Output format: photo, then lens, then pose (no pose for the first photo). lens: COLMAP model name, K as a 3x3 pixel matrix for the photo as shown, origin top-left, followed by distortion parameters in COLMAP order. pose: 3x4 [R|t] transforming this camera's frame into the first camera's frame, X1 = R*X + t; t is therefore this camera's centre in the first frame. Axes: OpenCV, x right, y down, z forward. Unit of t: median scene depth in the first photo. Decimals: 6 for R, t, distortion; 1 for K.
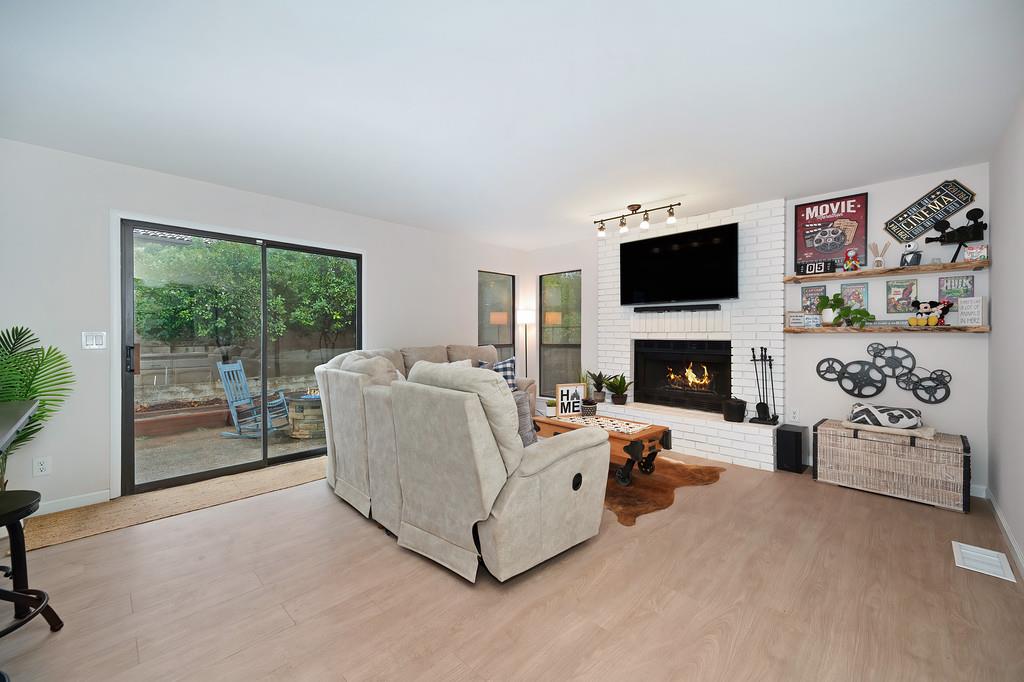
lens RADIAL K [[406.8, 0, 516.0], [0, 406.8, 334.0], [0, 0, 1]] dist [-0.002559, 0.000449]
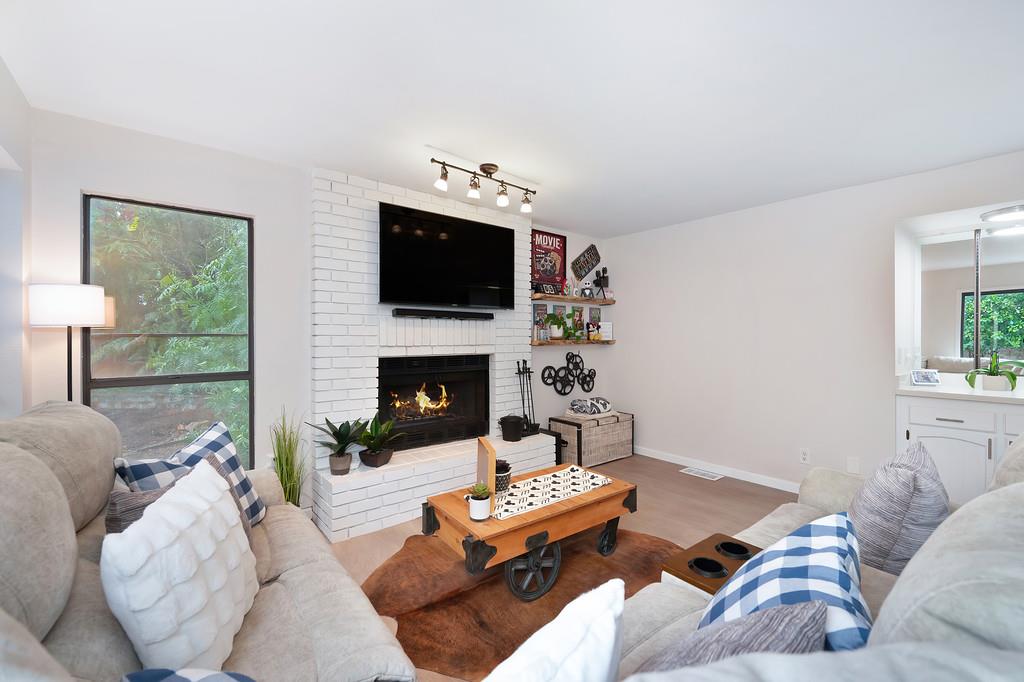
lens RADIAL K [[420.2, 0, 506.9], [0, 420.2, 341.7], [0, 0, 1]] dist [-0.001126, -0.000525]
pose [[0.122042, -0.008928, 0.992485, -0.453918], [-0.000108, 0.999959, 0.009009, -0.022854], [-0.992525, -0.001206, 0.122036, 0.947059]]
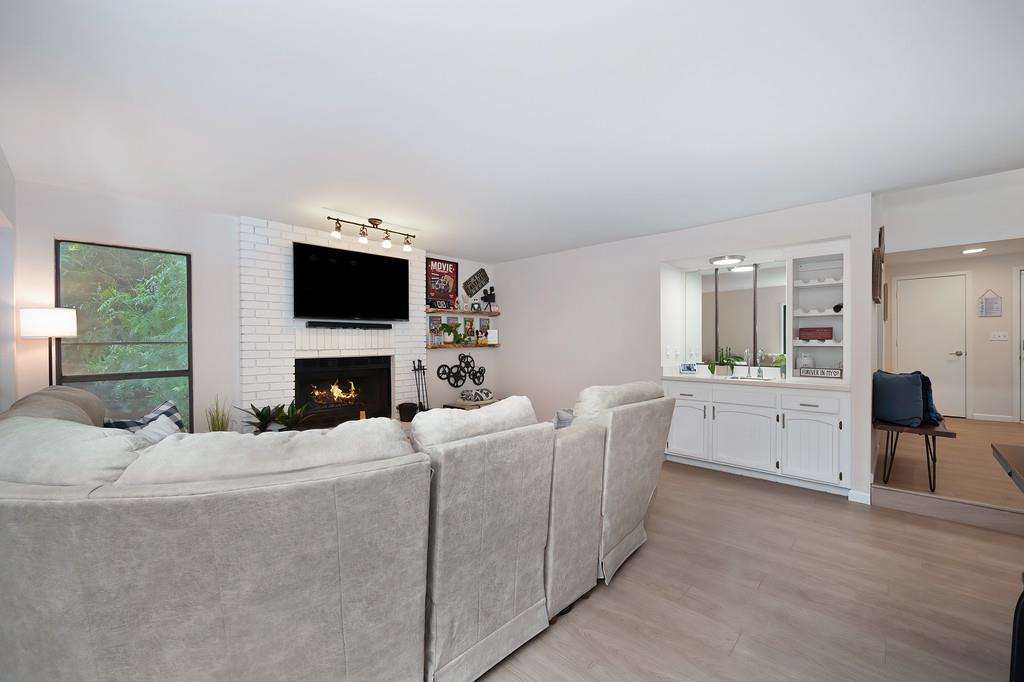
lens RADIAL K [[406.8, 0, 509.6], [0, 406.8, 346.5], [0, 0, 1]] dist [-0.002559, 0.000449]
pose [[-0.001098, -0.011695, 0.999931, -0.731357], [0.006414, 0.999911, 0.011702, -0.024504], [-0.999979, 0.006426, -0.001023, 0.733679]]
